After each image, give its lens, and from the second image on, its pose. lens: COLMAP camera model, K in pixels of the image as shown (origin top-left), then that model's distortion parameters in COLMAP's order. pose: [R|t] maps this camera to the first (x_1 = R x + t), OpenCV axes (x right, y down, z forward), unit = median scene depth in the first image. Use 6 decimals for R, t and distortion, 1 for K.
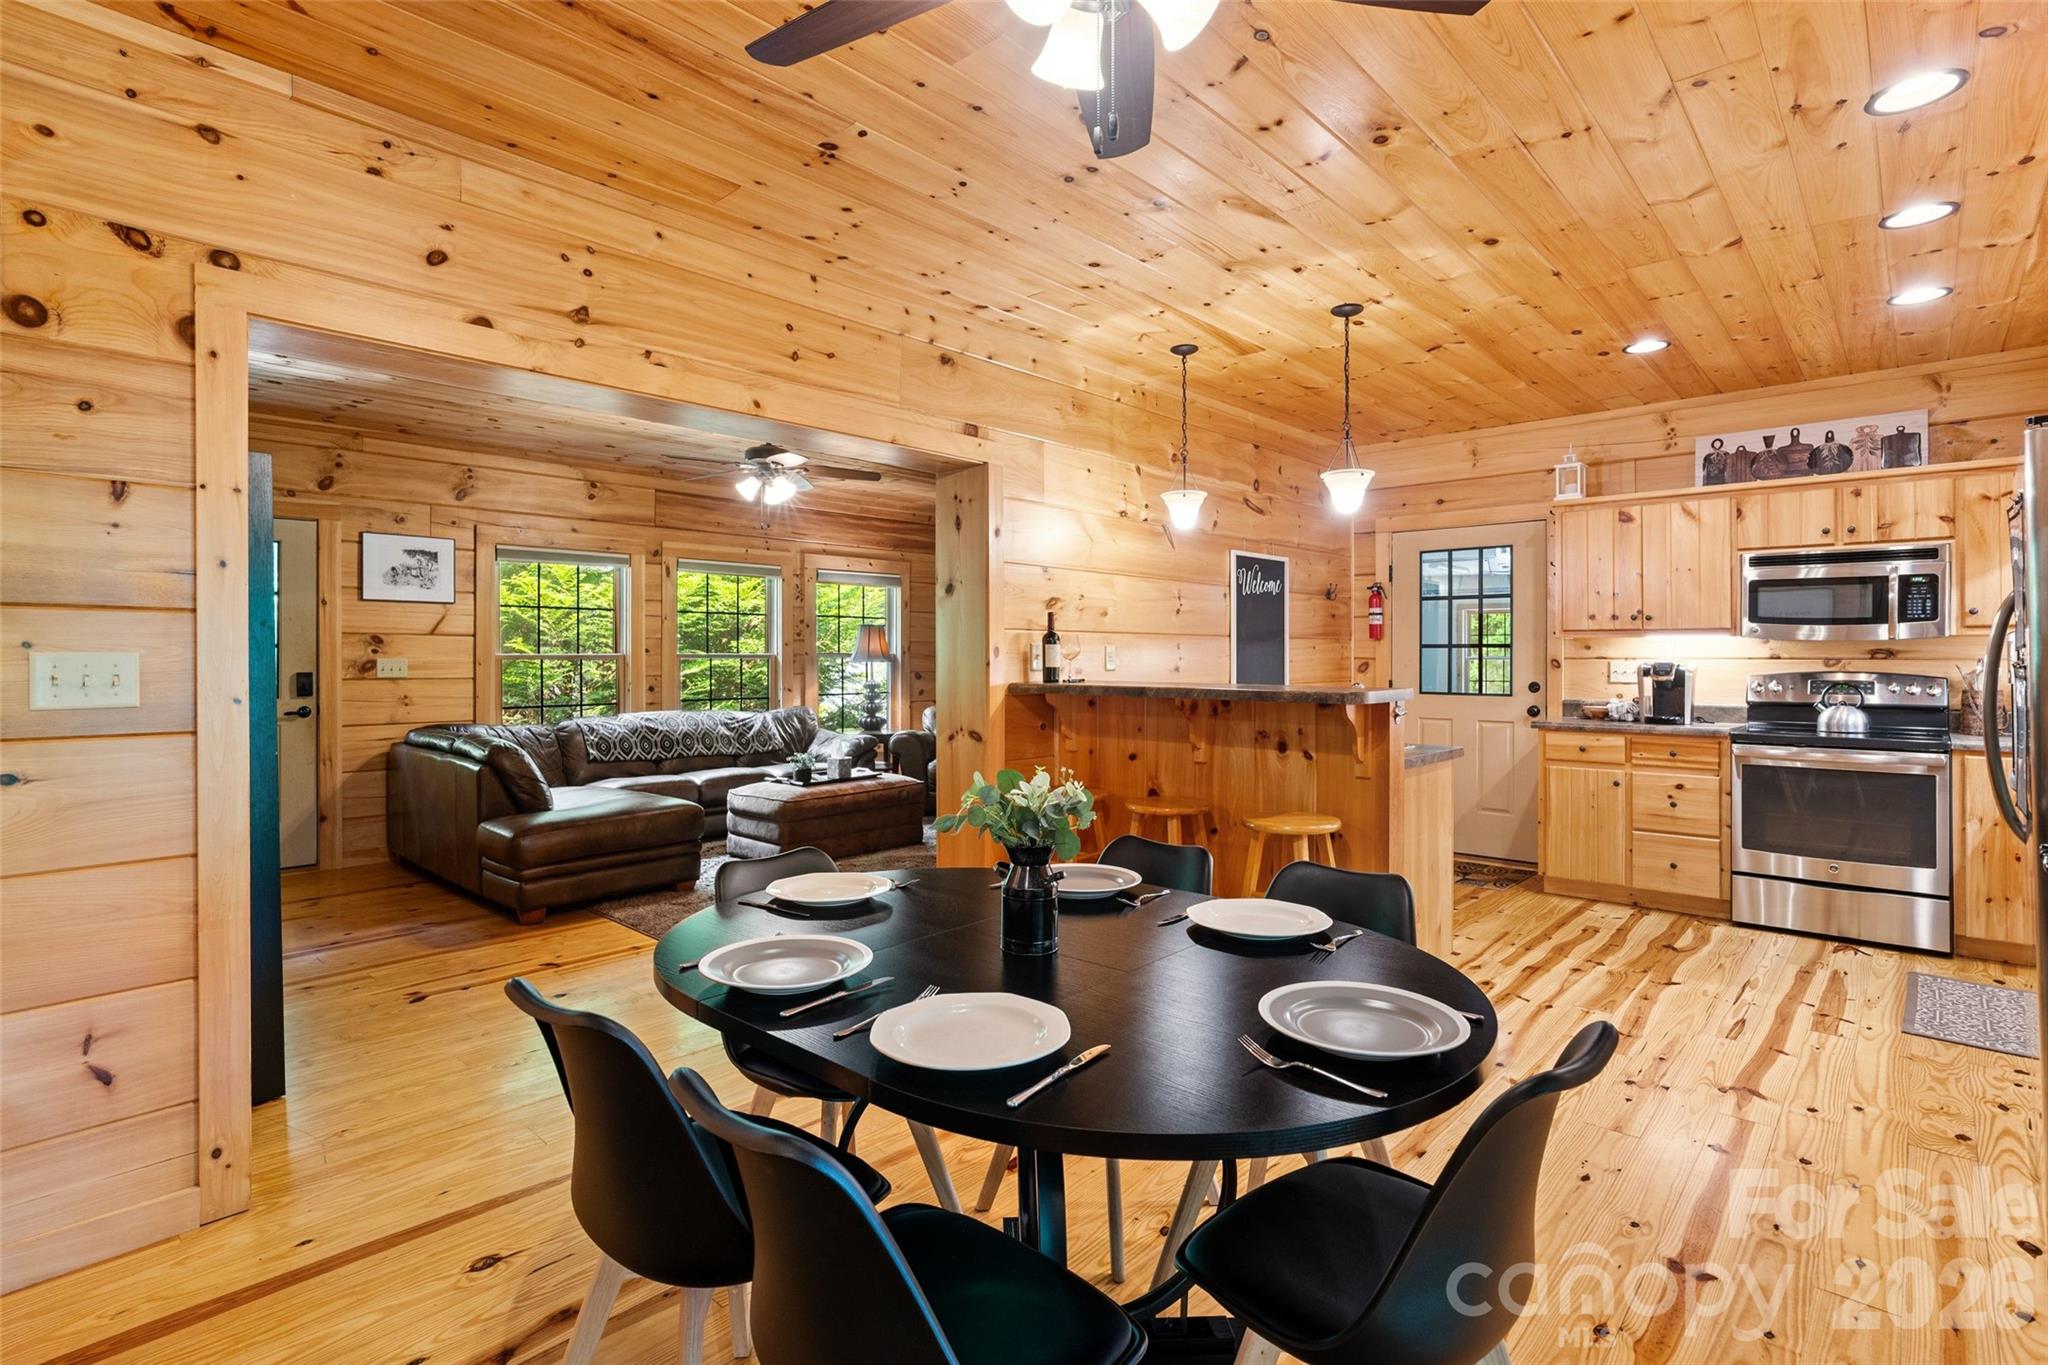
lens RADIAL K [[980.7, 0, 1023.4], [0, 980.7, 653.0], [0, 0, 1]] dist [-0.019627, 0.009804]
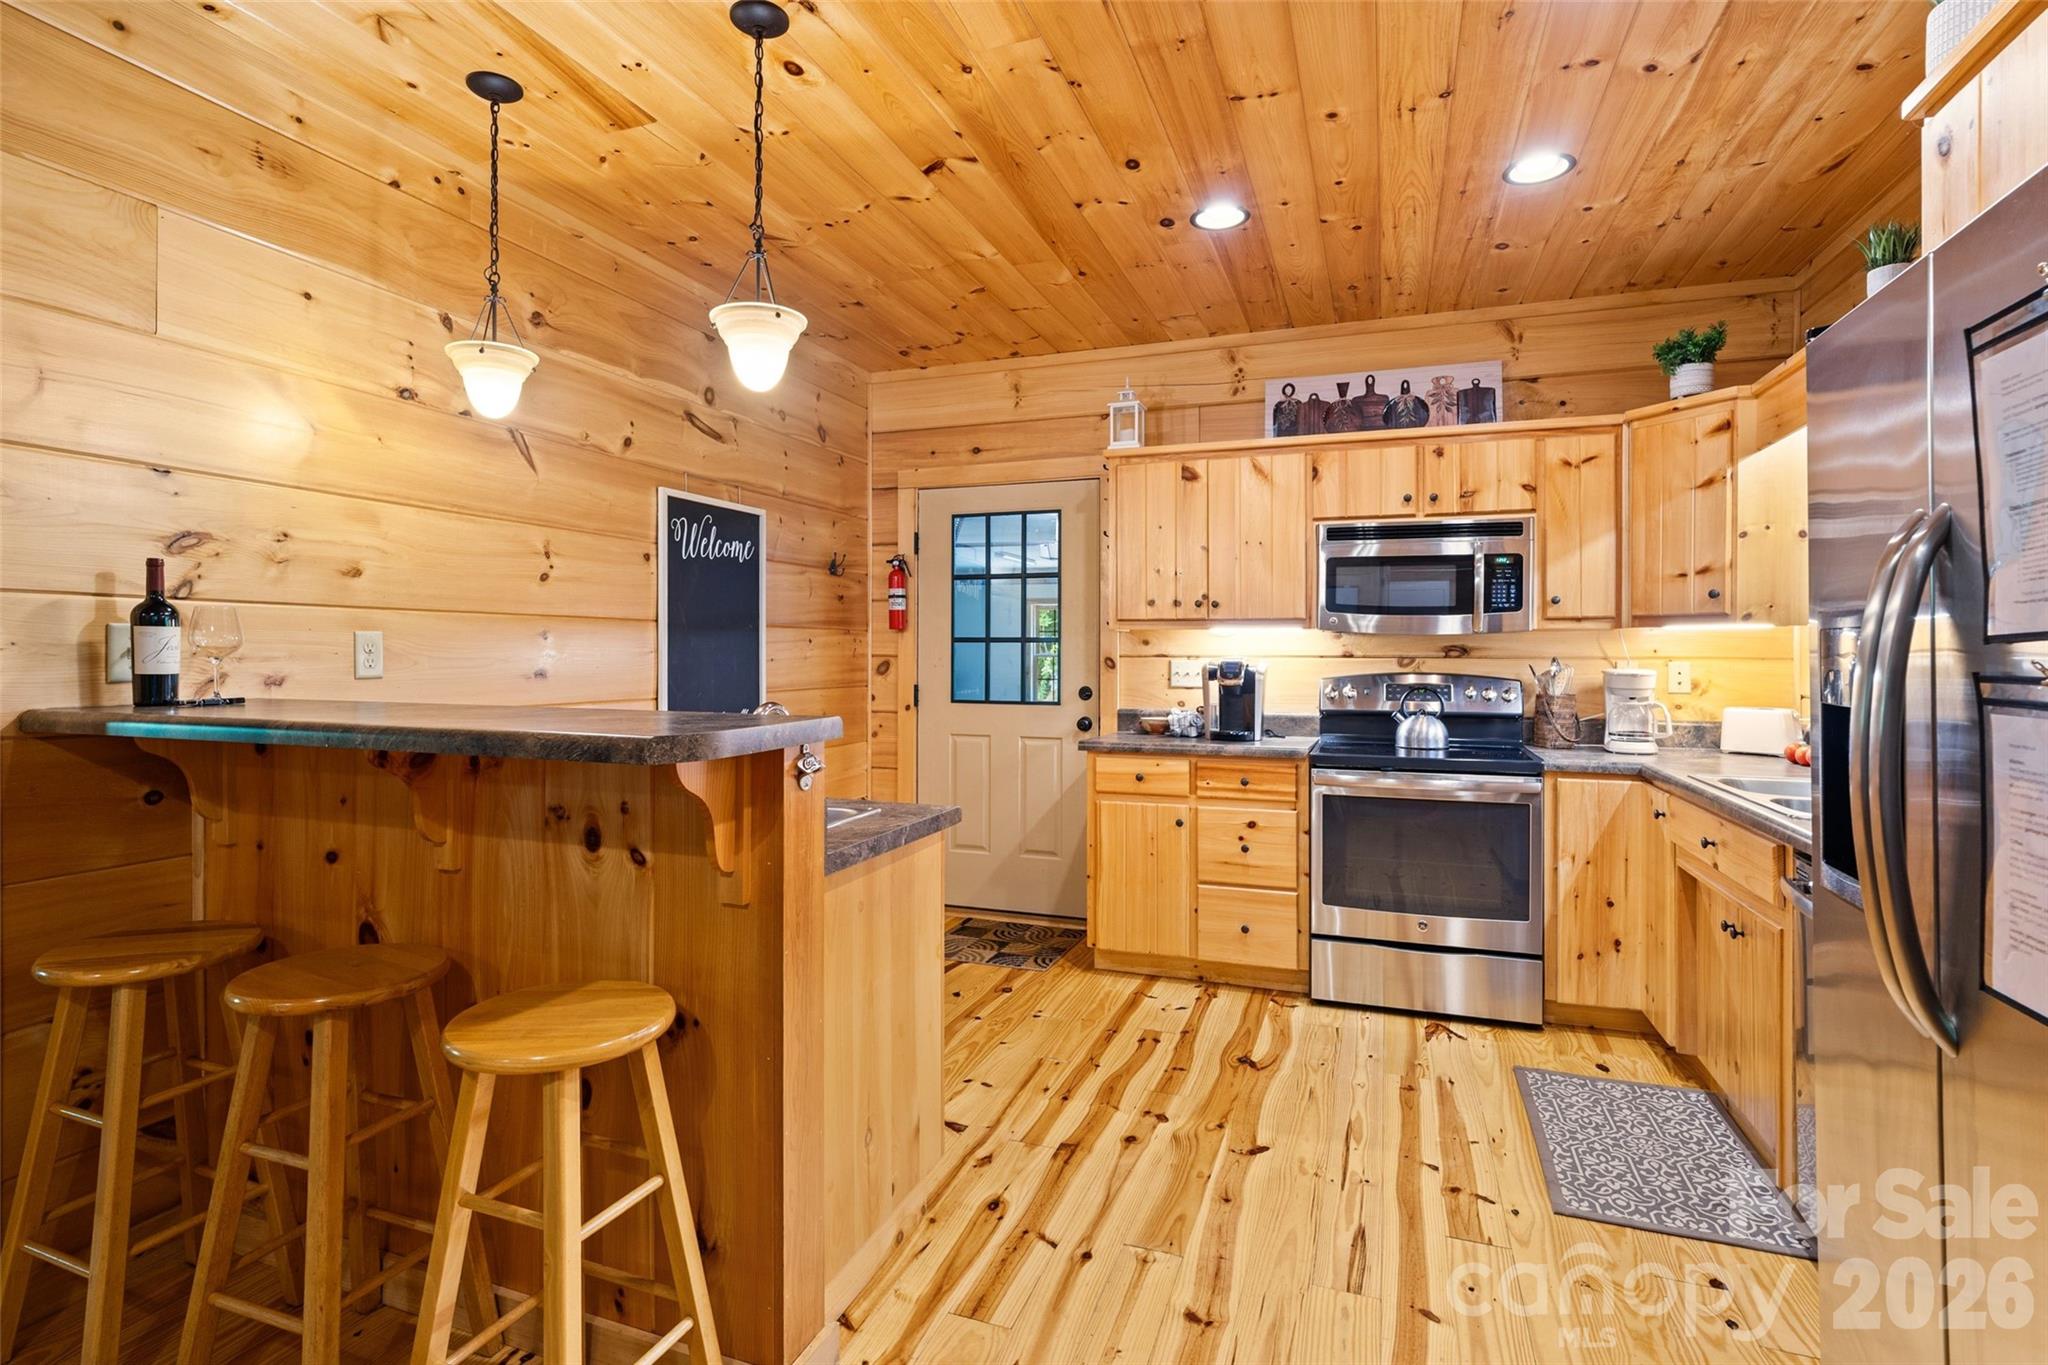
lens RADIAL K [[1005.3, 0, 1016.8], [0, 1005.3, 635.1], [0, 0, 1]] dist [-0.000397, 0.000775]
pose [[0.922862, 0.008981, 0.385026, 0.185815], [-0.003554, 0.999884, -0.014805, 0.000845], [-0.385114, 0.012295, 0.922787, 0.318984]]
